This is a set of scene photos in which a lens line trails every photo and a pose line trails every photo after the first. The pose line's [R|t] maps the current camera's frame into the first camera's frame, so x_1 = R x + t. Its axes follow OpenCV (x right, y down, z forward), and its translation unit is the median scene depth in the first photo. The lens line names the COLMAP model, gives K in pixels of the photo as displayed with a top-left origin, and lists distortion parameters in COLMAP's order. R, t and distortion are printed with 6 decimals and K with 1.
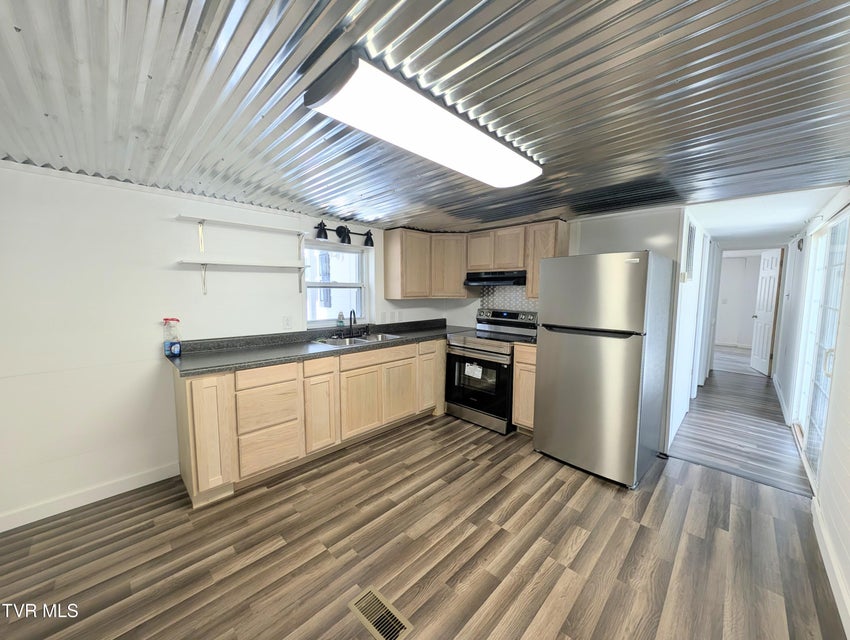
lens RADIAL K [[316.5, 0, 439.8], [0, 316.5, 315.7], [0, 0, 1]] dist [0.000012, -0.000219]
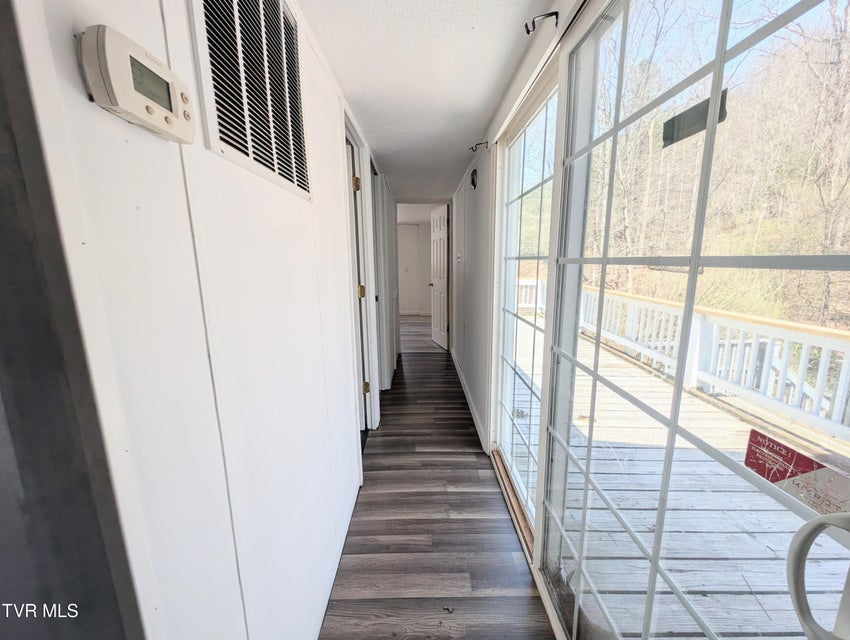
lens RADIAL K [[322.0, 0, 425.1], [0, 322.0, 318.5], [0, 0, 1]] dist [0.001180, -0.000082]
pose [[0.711299, -0.136510, 0.689506, 0.383576], [0.080326, 0.990320, 0.113201, -0.007219], [-0.698284, -0.025134, 0.715379, 0.401007]]
